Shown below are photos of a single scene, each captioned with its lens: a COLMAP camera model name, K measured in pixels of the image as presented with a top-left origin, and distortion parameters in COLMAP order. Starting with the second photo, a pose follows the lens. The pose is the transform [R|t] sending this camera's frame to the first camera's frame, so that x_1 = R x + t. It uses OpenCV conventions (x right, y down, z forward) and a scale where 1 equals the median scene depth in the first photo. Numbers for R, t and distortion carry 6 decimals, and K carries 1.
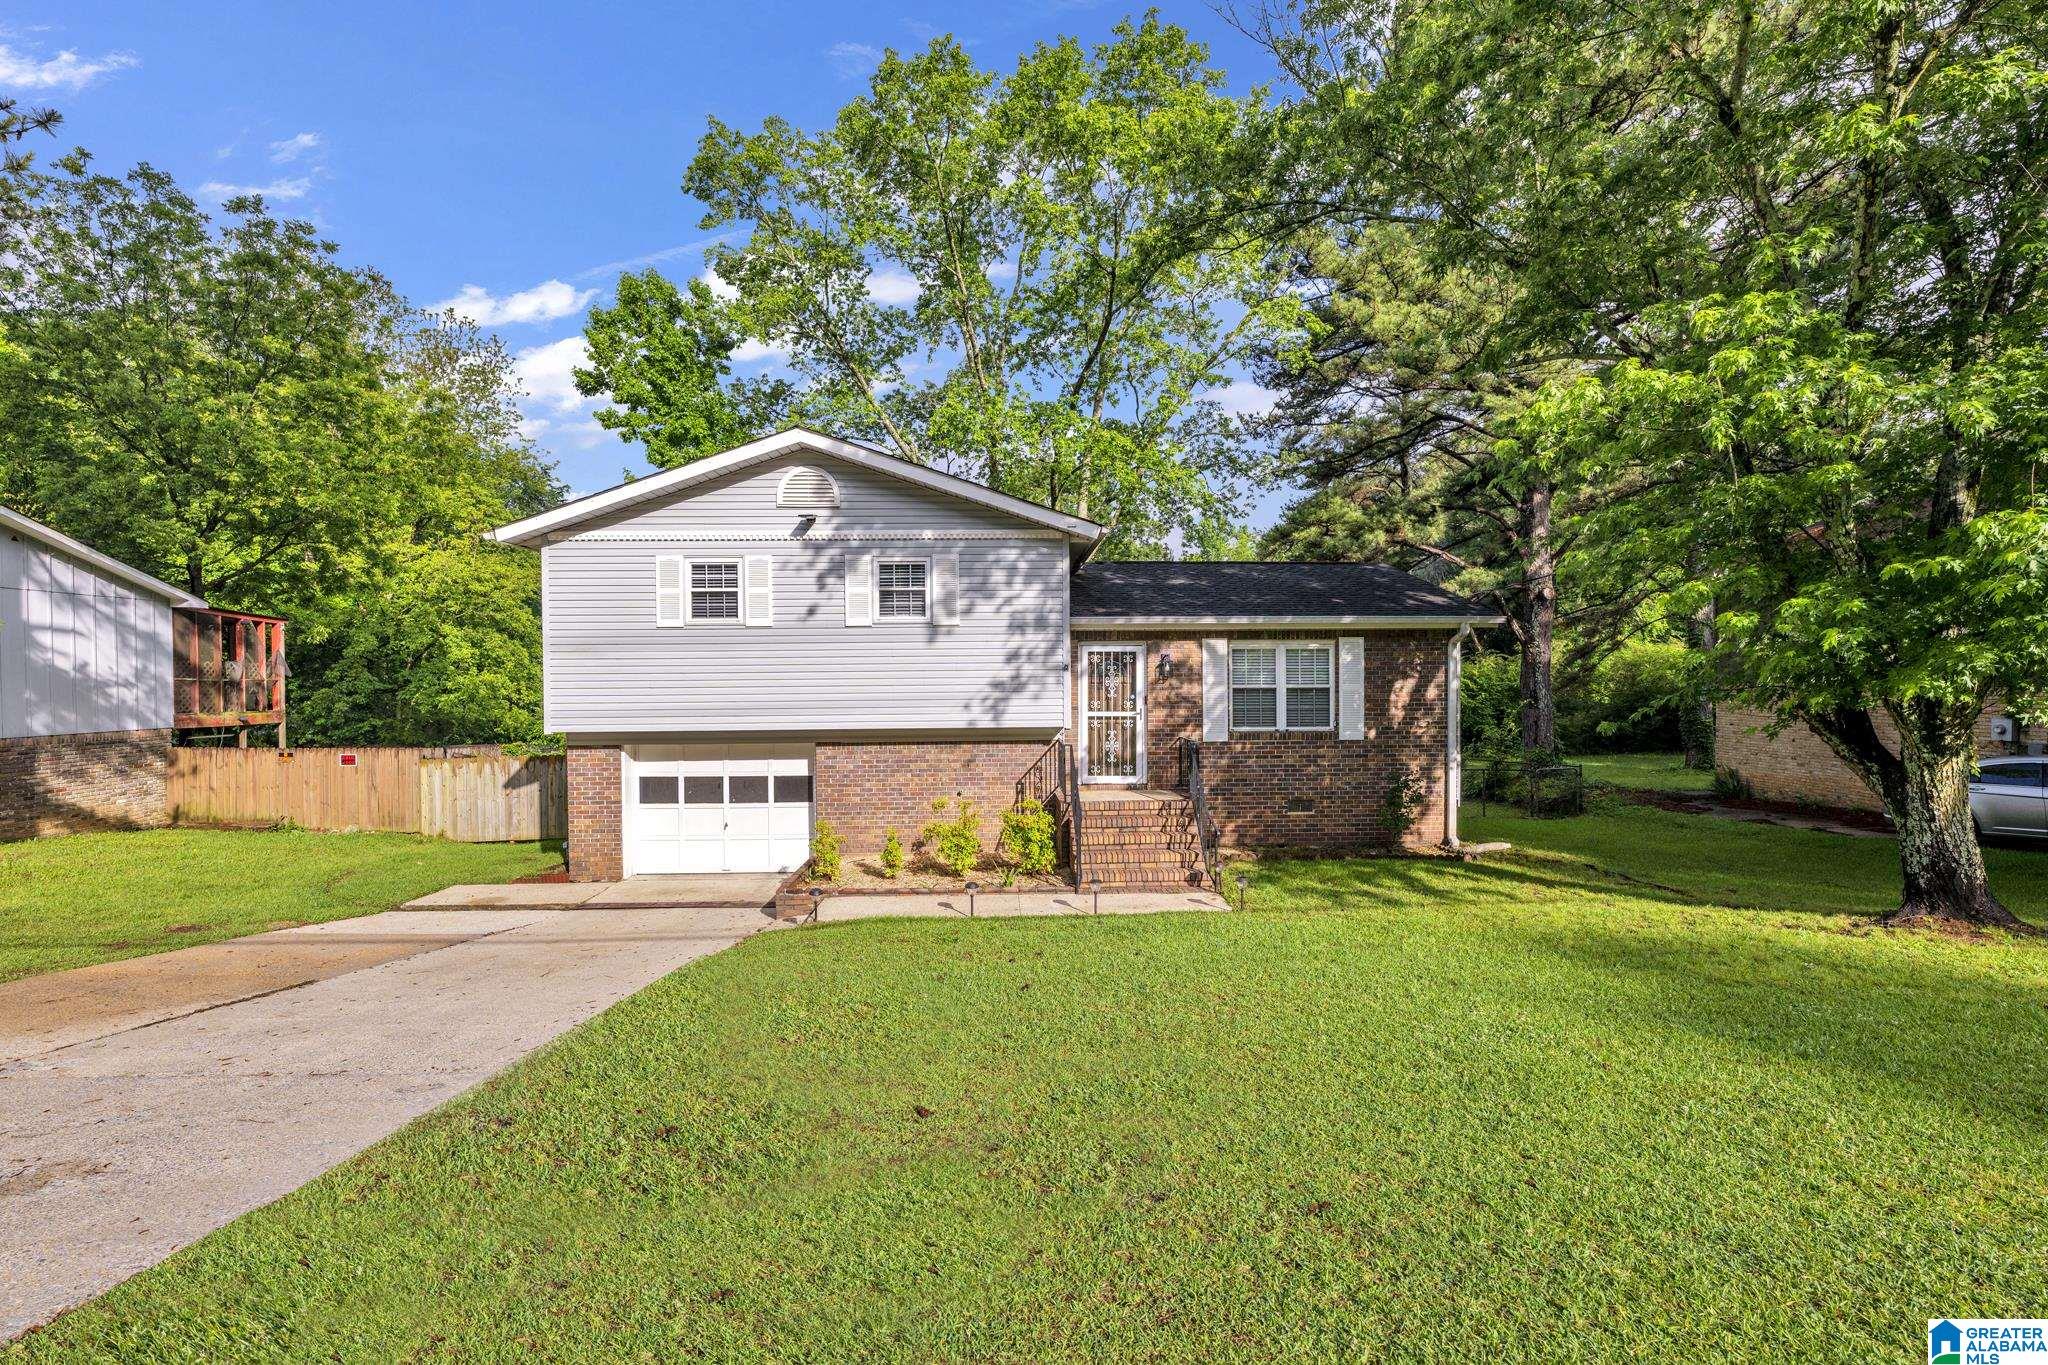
lens RADIAL K [[735.7, 0, 1024.5], [0, 735.7, 689.2], [0, 0, 1]] dist [0.001336, 0.000092]
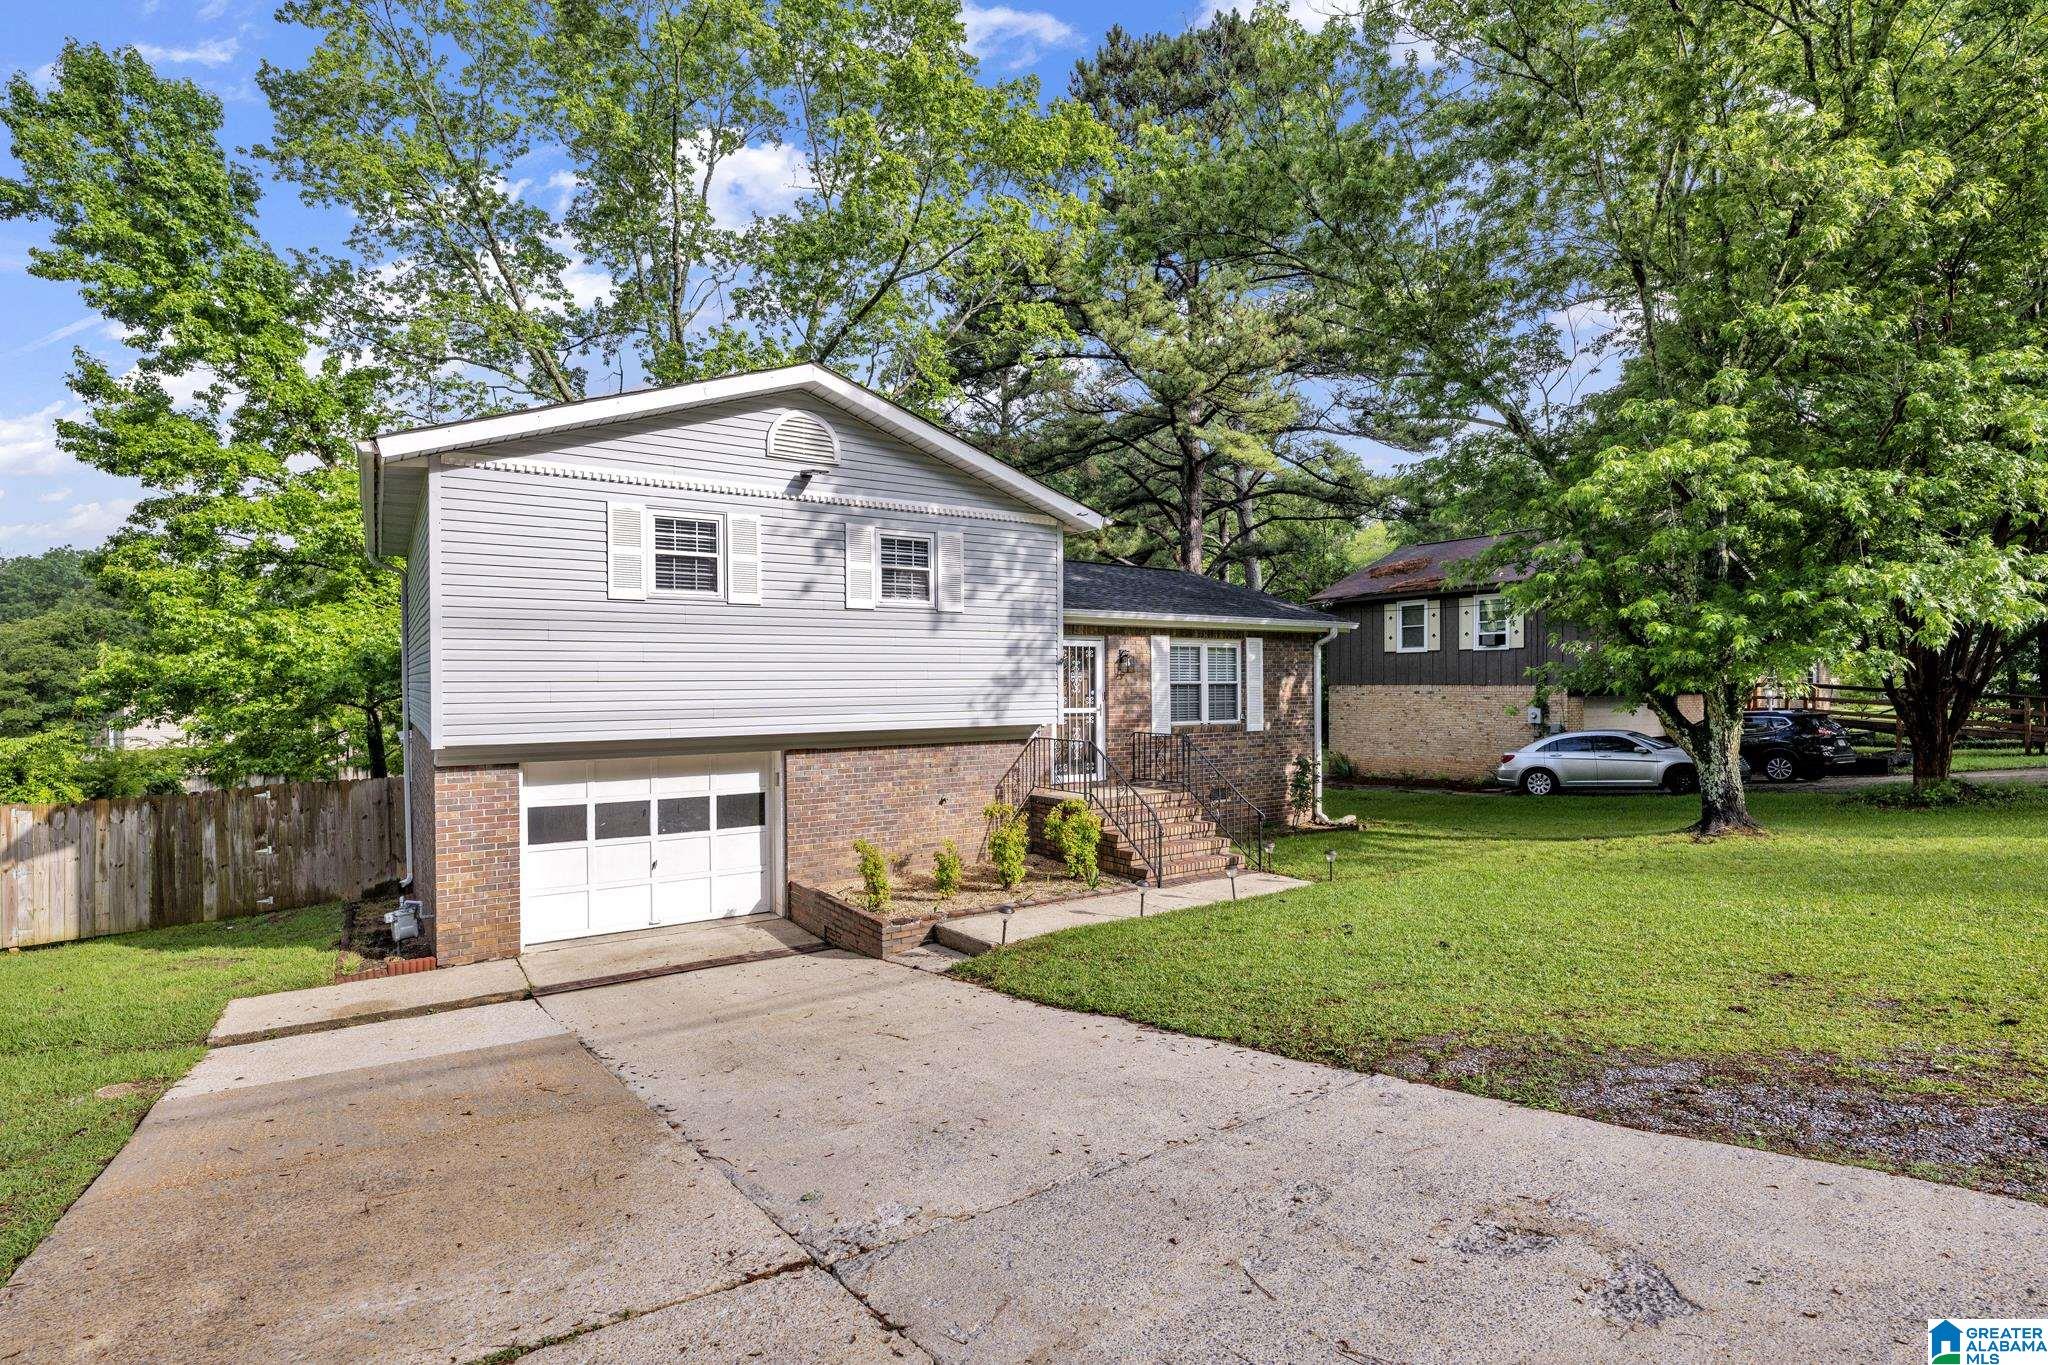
lens RADIAL K [[802.9, 0, 1024.6], [0, 802.9, 691.3], [0, 0, 1]] dist [-0.000116, 0.000183]
pose [[0.893897, -0.004438, 0.448251, -0.447863], [0.007518, 0.999959, -0.005092, 0.013973], [-0.448210, 0.007921, 0.893893, 0.090236]]
